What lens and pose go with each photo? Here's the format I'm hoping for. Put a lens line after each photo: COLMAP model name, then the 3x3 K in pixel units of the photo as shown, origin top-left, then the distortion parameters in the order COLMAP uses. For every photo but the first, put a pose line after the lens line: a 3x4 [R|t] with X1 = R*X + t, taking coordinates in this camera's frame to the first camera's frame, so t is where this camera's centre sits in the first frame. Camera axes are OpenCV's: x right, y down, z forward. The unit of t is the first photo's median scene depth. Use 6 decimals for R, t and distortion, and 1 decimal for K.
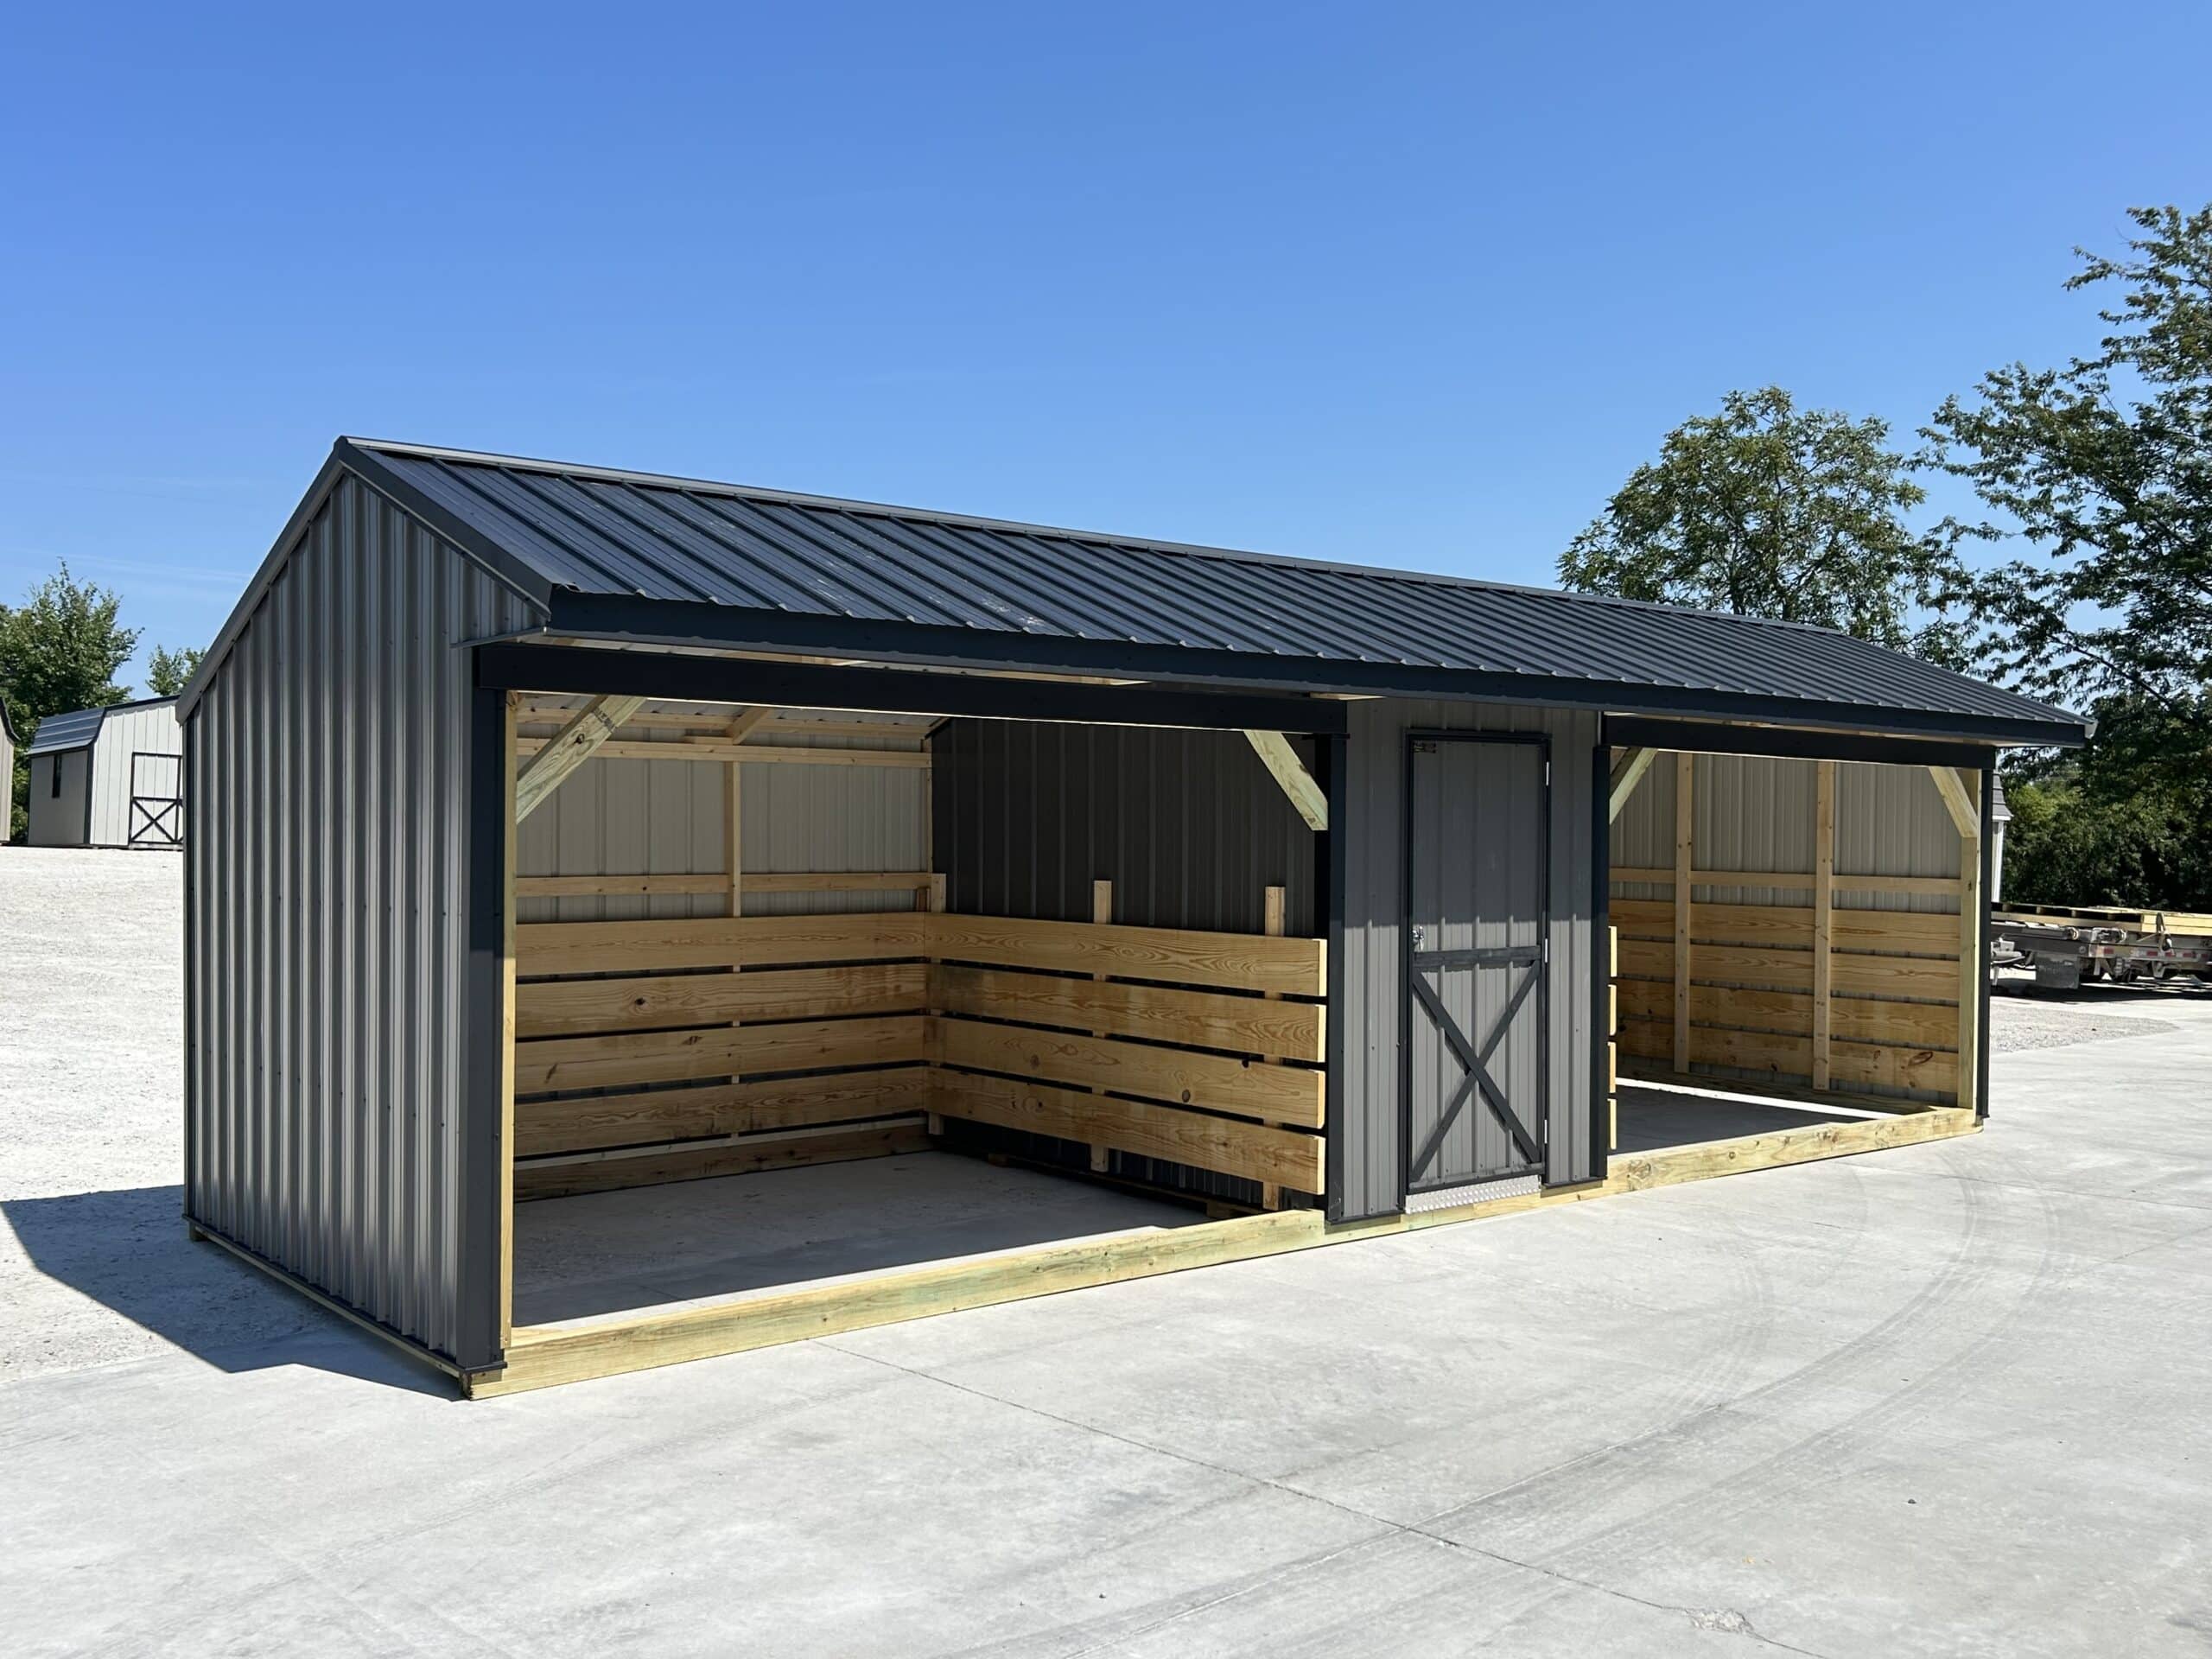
lens RADIAL K [[2016.4, 0, 1106.0], [0, 2016.4, 829.5], [0, 0, 1]] dist [0.180703, -0.265185]
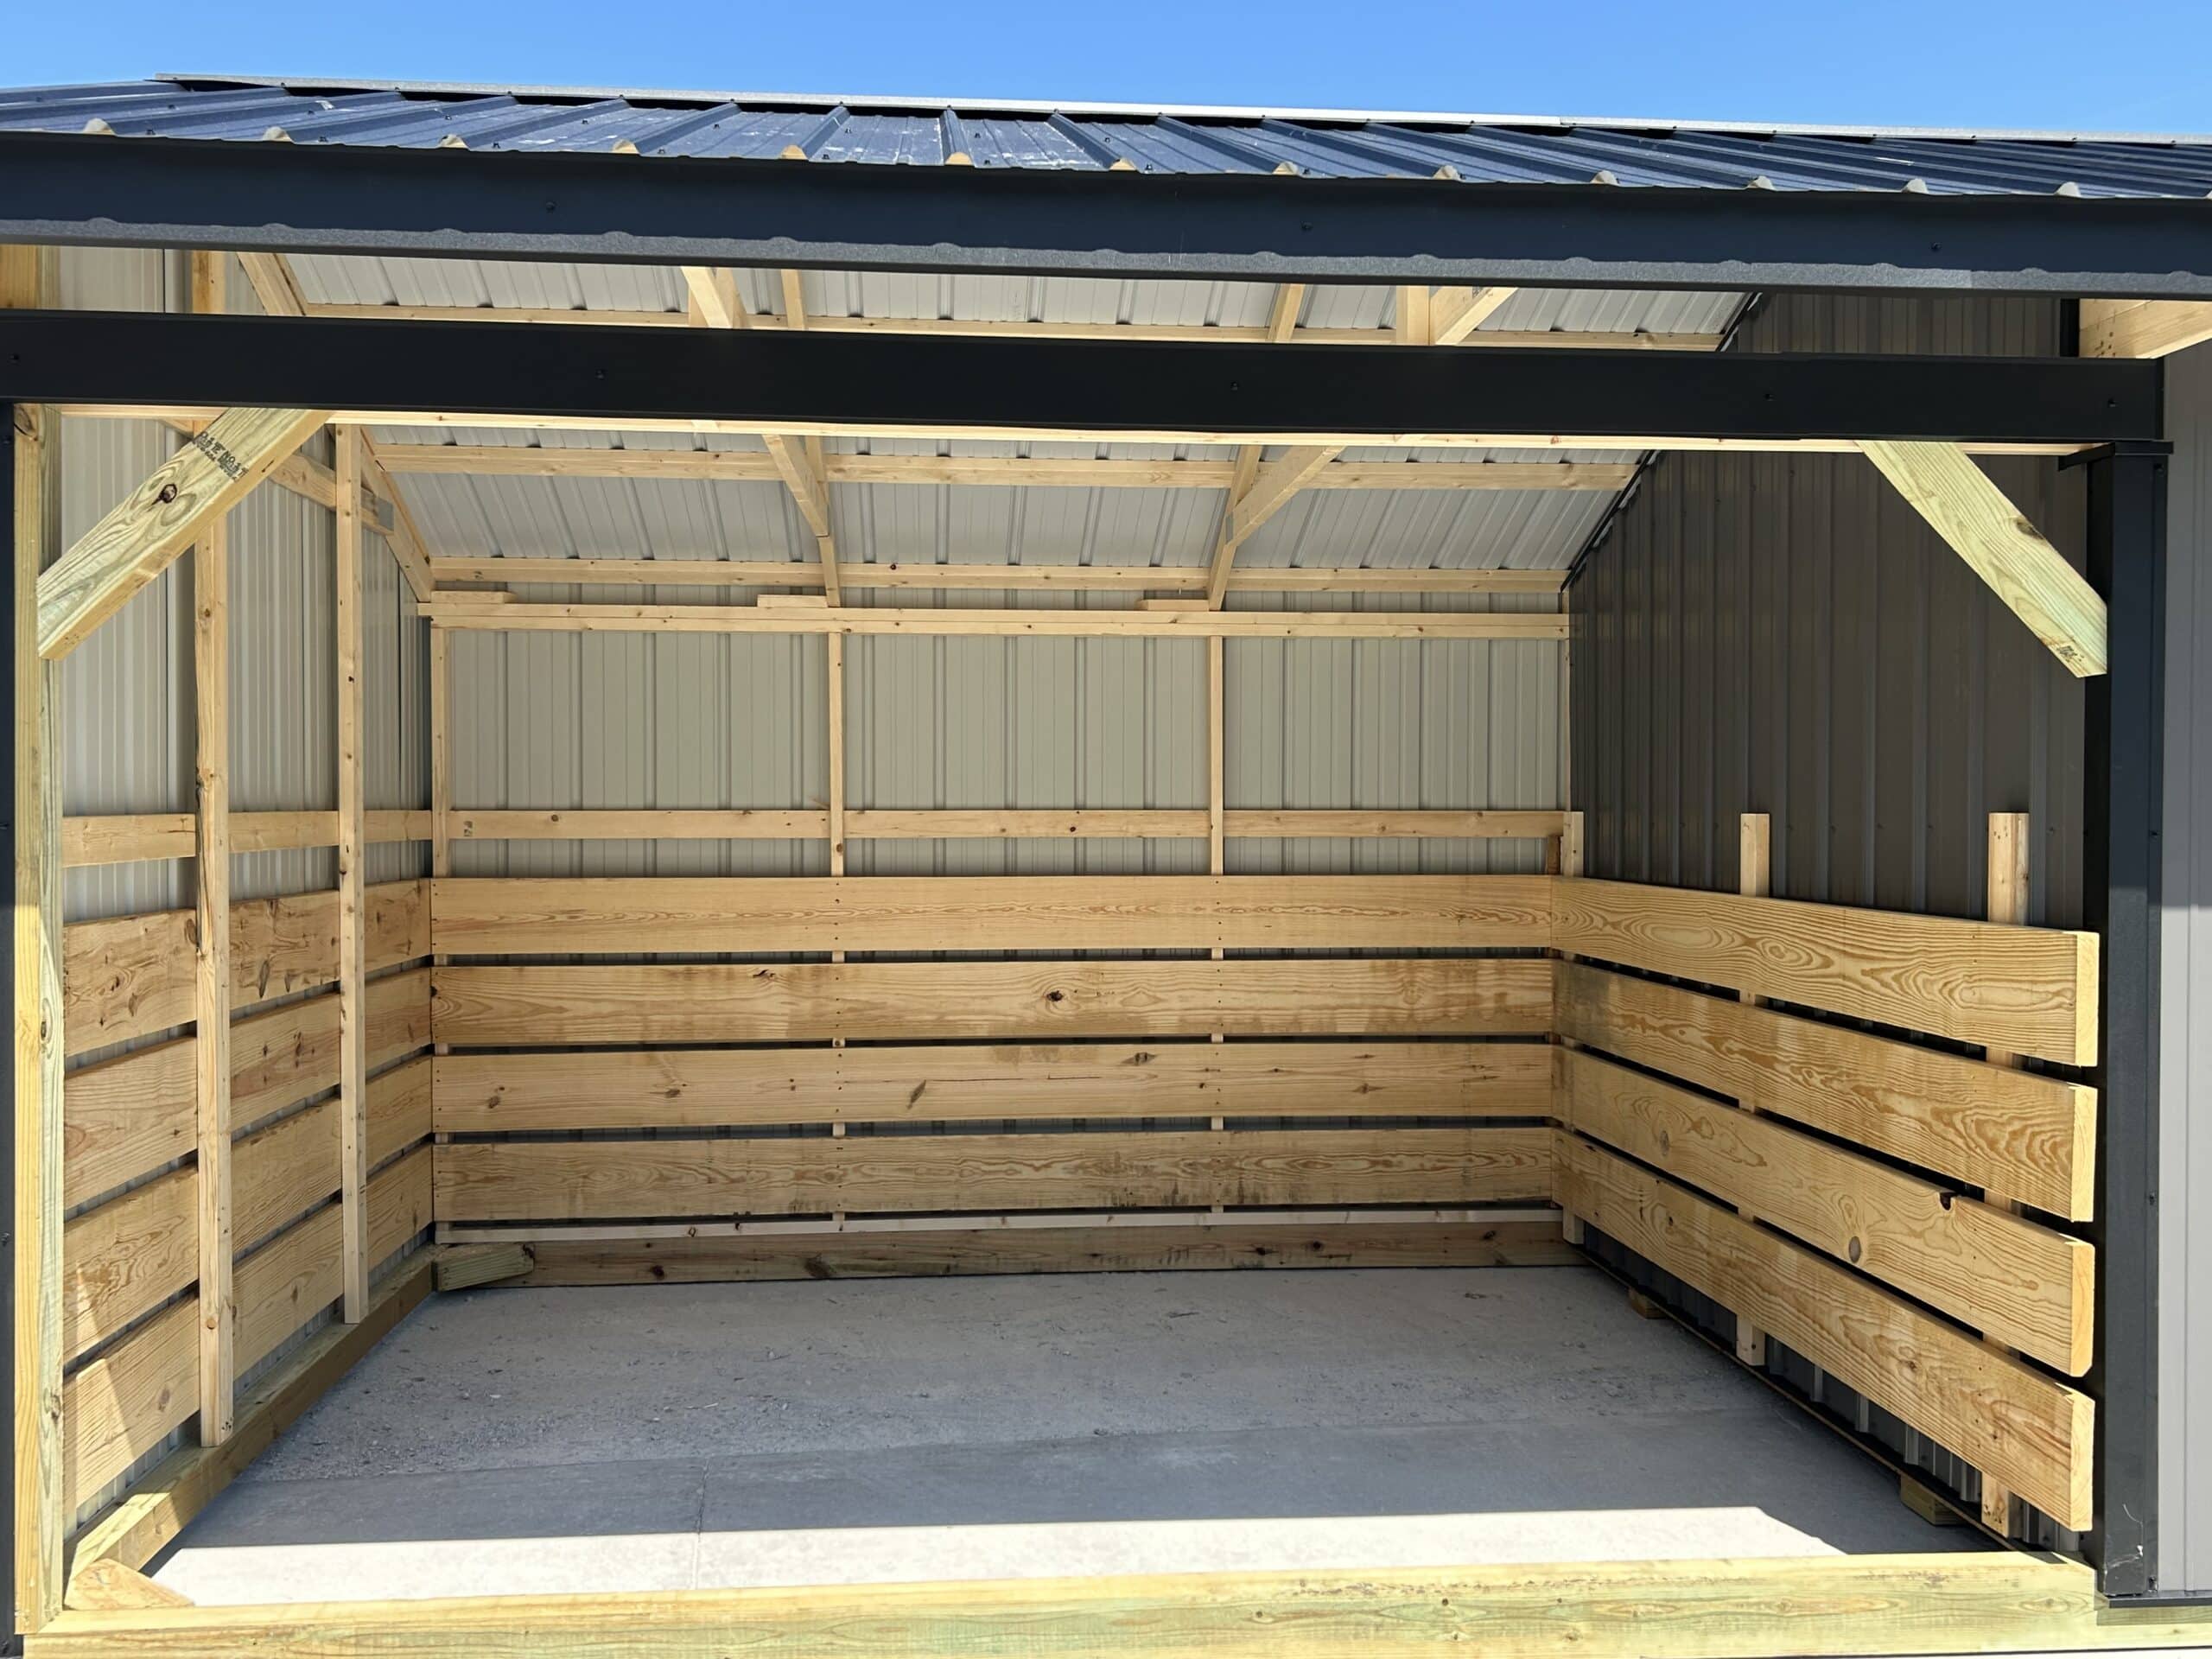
lens RADIAL K [[2016.4, 0, 1106.0], [0, 2016.4, 829.5], [0, 0, 1]] dist [0.180703, -0.265185]
pose [[0.827095, 0.000987, -0.562061, 0.156654], [0.002218, 0.999985, 0.005019, 0.025929], [0.562057, -0.005398, 0.827081, 0.454200]]
